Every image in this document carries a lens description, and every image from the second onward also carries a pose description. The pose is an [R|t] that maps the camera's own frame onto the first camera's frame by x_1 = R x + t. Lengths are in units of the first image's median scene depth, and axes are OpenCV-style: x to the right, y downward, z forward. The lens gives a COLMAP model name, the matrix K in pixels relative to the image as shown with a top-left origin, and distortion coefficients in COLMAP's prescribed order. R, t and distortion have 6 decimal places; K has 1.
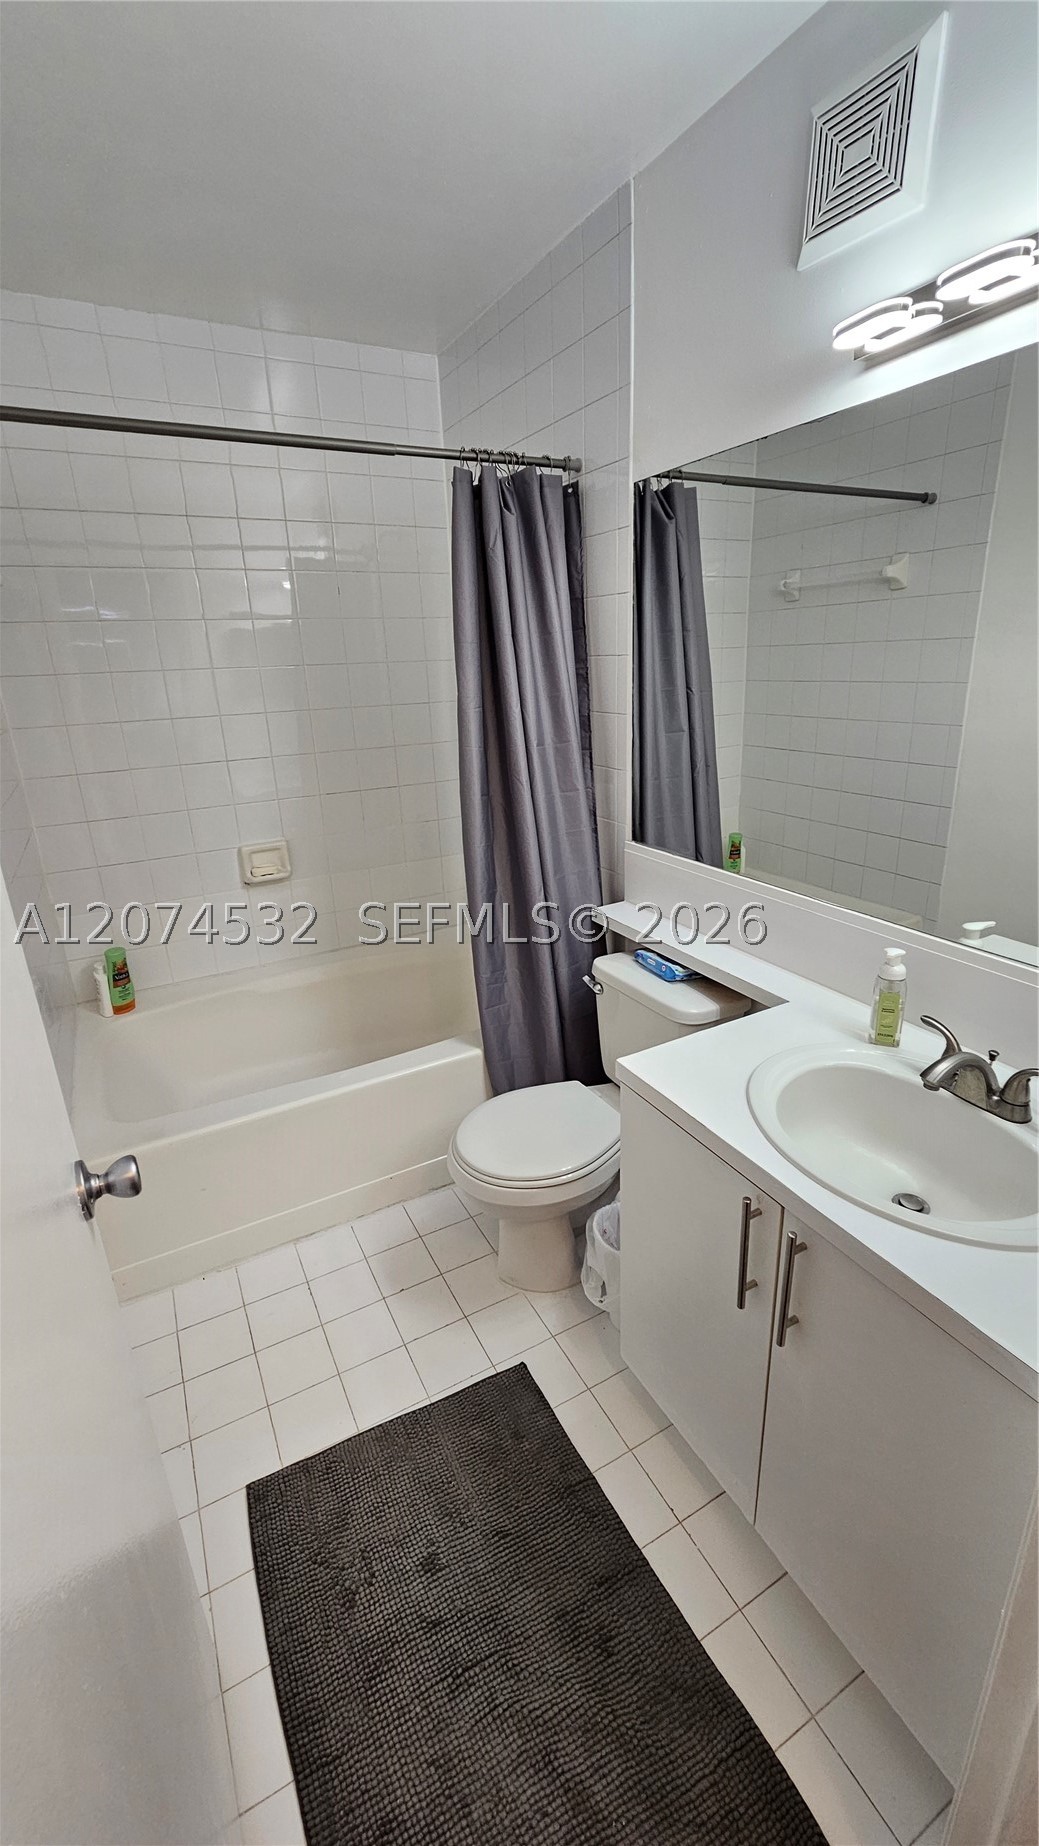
lens RADIAL K [[753.4, 0, 521.4], [0, 753.4, 917.2], [0, 0, 1]] dist [0.001010, -0.000706]
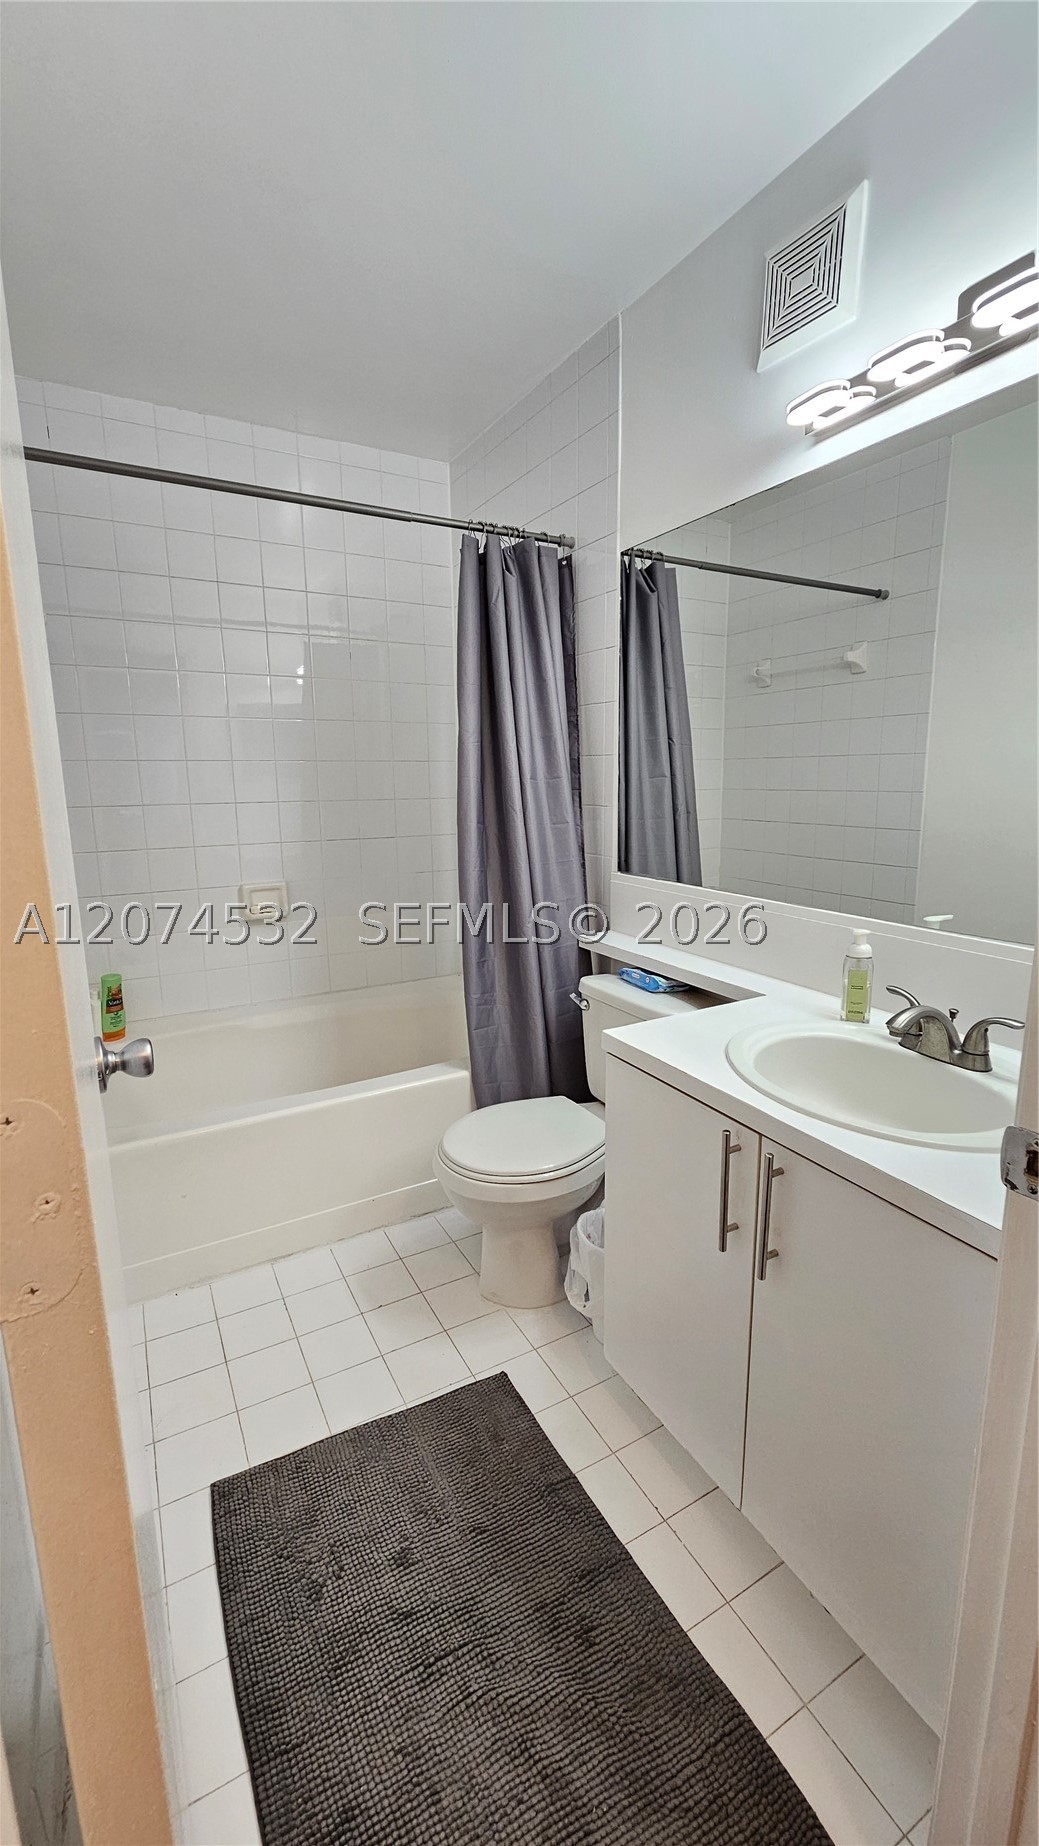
lens RADIAL K [[753.4, 0, 521.7], [0, 753.4, 922.3], [0, 0, 1]] dist [0.001010, -0.000706]
pose [[0.999506, 0.025638, 0.018153, -0.008639], [-0.022729, 0.989101, -0.145473, 0.191637], [-0.021685, 0.144989, 0.989196, -0.055392]]
